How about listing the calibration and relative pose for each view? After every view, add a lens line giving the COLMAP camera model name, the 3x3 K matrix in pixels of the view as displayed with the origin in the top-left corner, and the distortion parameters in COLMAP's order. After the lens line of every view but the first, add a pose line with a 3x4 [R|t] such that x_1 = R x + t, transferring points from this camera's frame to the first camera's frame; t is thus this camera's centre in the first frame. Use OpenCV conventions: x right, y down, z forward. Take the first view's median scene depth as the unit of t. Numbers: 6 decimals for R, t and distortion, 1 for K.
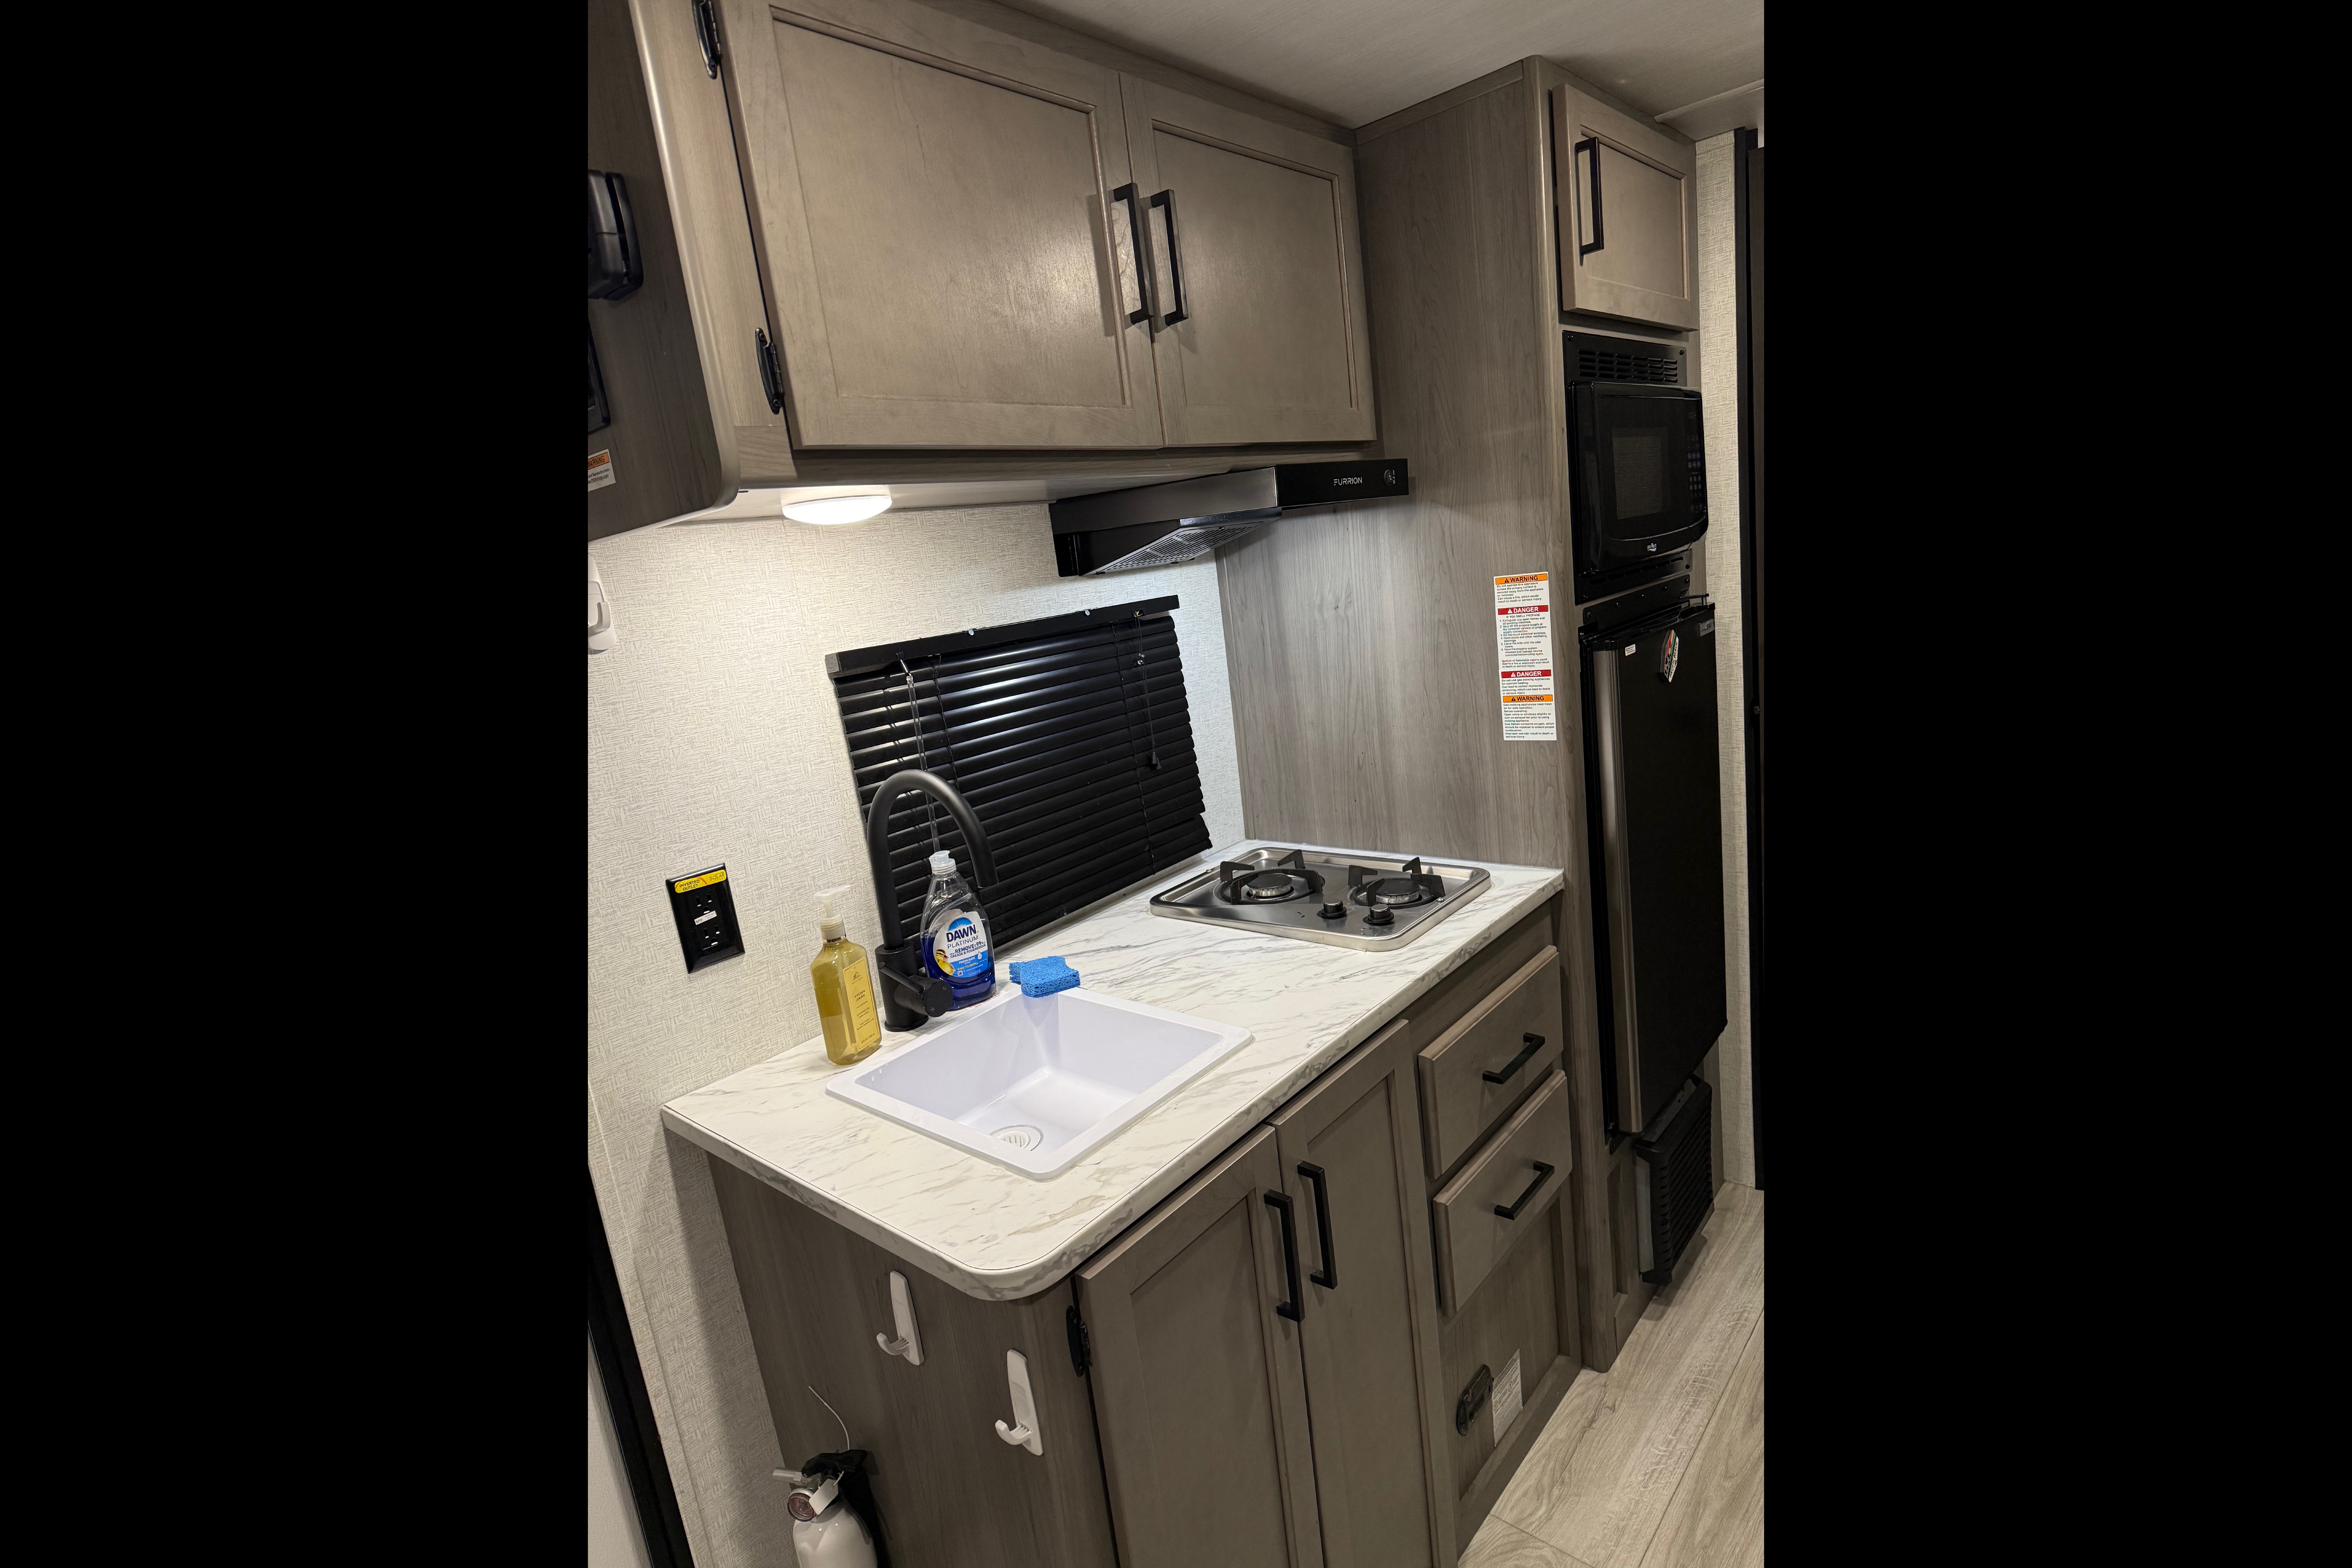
lens RADIAL K [[1098.2, 0, 1153.5], [0, 1098.2, 776.4], [0, 0, 1]] dist [0.022448, -0.027251]
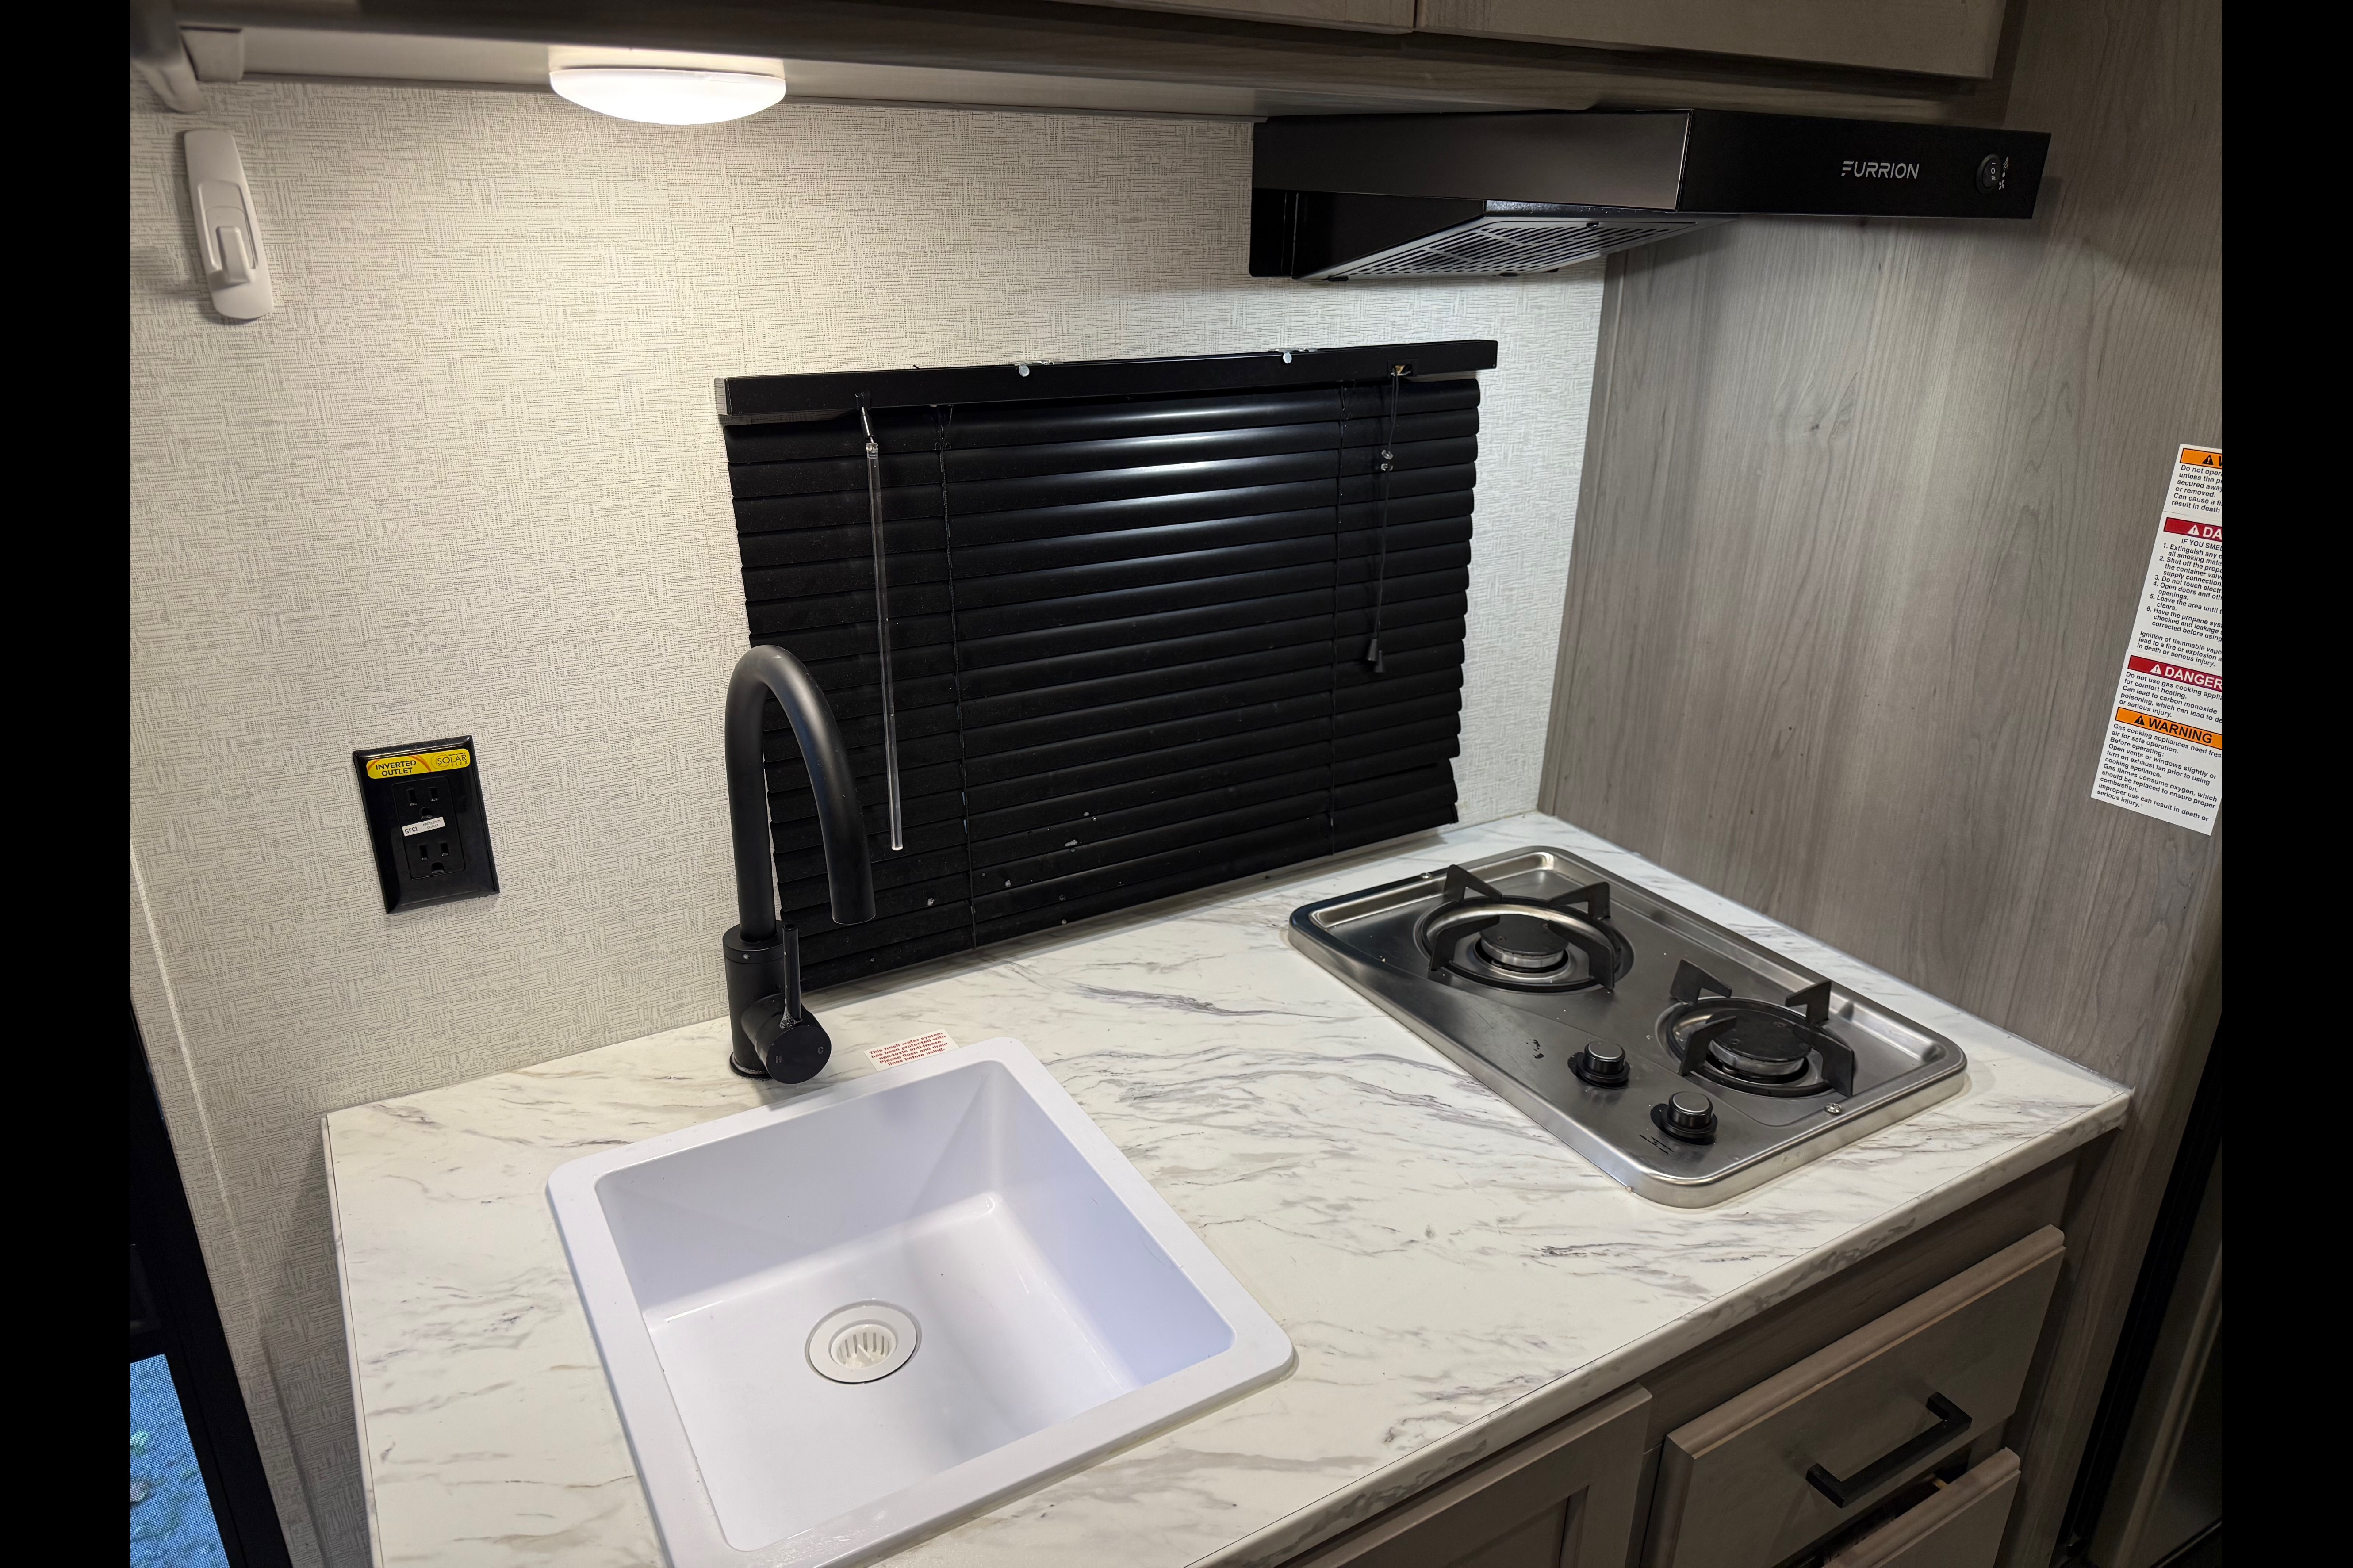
lens RADIAL K [[1544.8, 0, 1109.4], [0, 1544.8, 818.6], [0, 0, 1]] dist [0.042567, -0.103778]
pose [[0.941066, 0.241053, -0.237251, 0.084503], [-0.188311, 0.956109, 0.224488, -0.091038], [0.280951, -0.166581, 0.945155, 0.264008]]
